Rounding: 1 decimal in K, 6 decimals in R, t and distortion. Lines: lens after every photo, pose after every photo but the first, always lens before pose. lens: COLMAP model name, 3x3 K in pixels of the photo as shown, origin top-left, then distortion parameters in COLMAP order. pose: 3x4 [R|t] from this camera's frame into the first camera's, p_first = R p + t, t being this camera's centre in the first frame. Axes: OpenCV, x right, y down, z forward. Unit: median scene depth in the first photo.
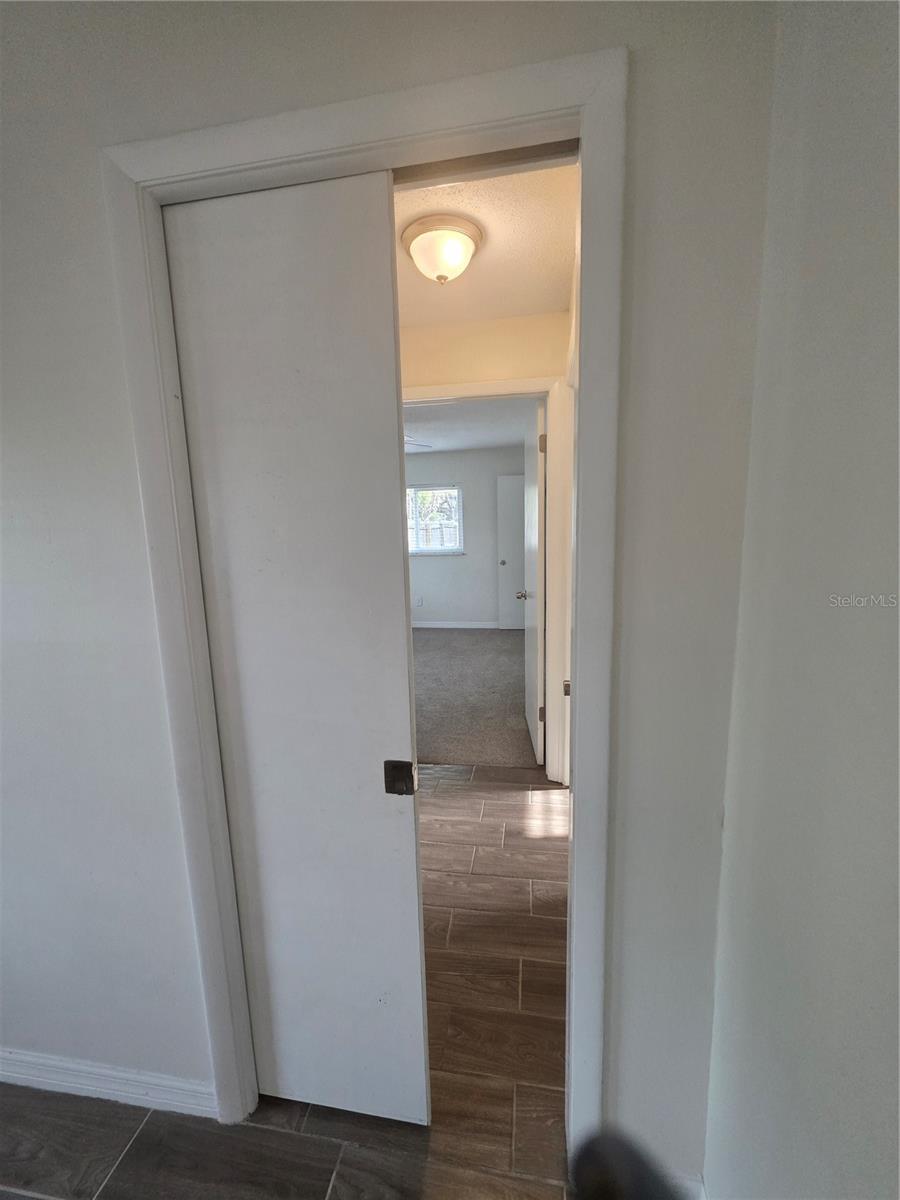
lens RADIAL K [[479.4, 0, 448.0], [0, 479.4, 599.5], [0, 0, 1]] dist [0.004311, -0.001105]
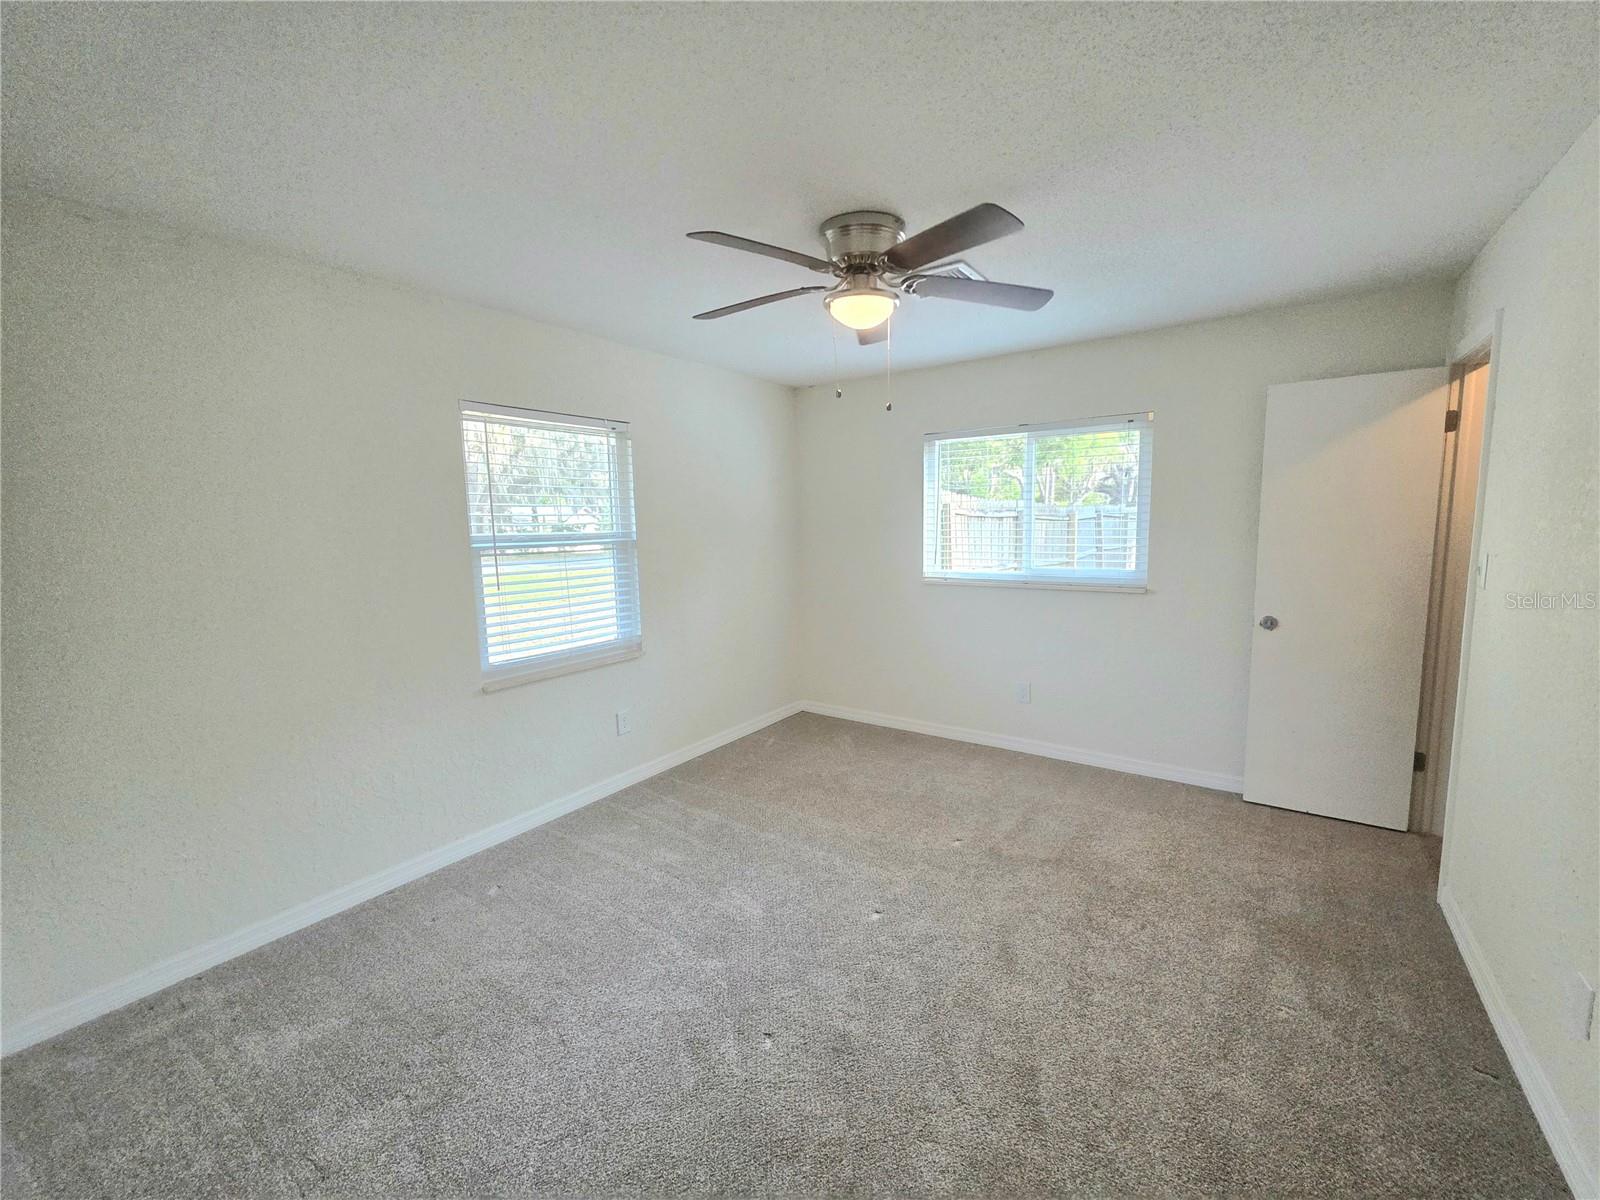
lens RADIAL K [[639.2, 0, 814.6], [0, 639.2, 595.8], [0, 0, 1]] dist [0.004311, -0.001105]
pose [[0.907649, 0.057971, -0.415707, 0.003130], [-0.067008, 0.997727, -0.007171, -0.067895], [0.414346, 0.034364, 0.909470, 0.402094]]
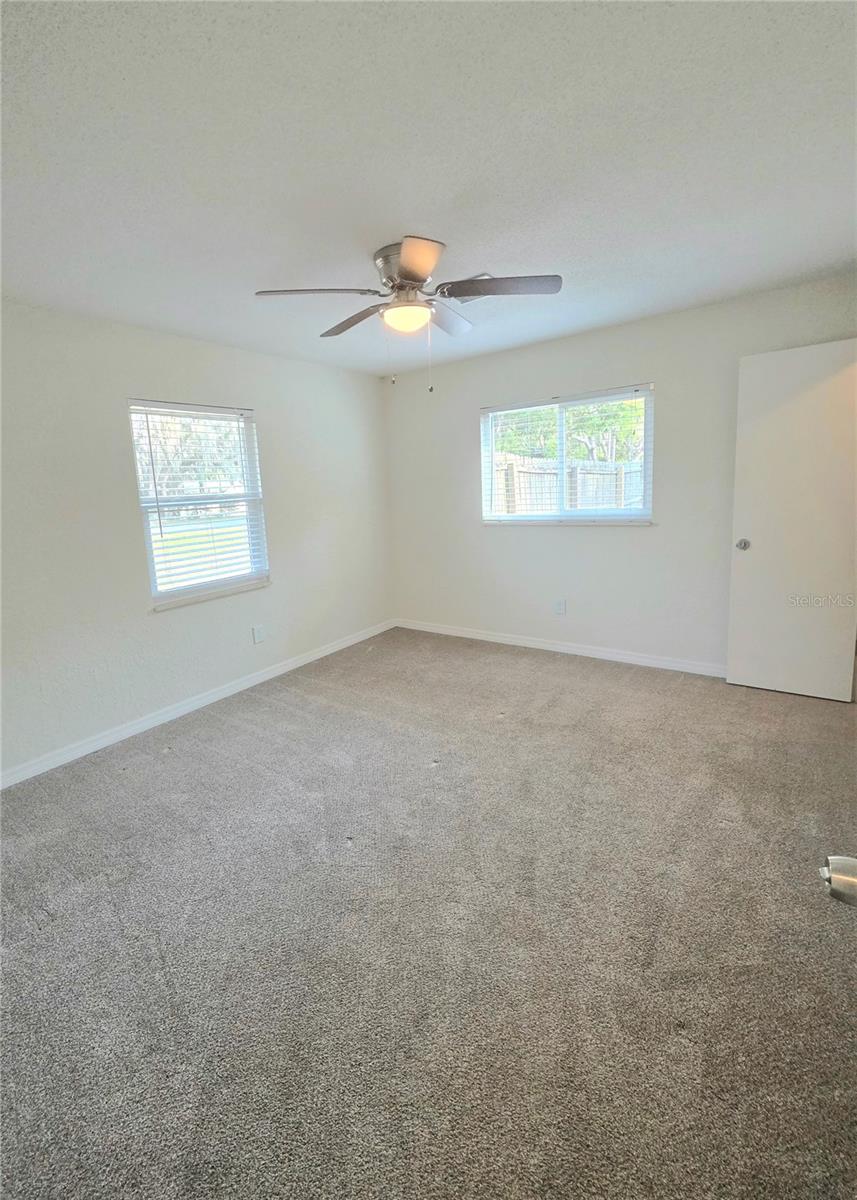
lens RADIAL K [[508.7, 0, 390.0], [0, 508.7, 561.2], [0, 0, 1]] dist [0.002342, 0.000988]
pose [[0.881982, 0.048291, -0.468803, 0.043030], [-0.038771, 0.998799, 0.029945, -0.059587], [0.469686, -0.008235, 0.882795, 0.387881]]
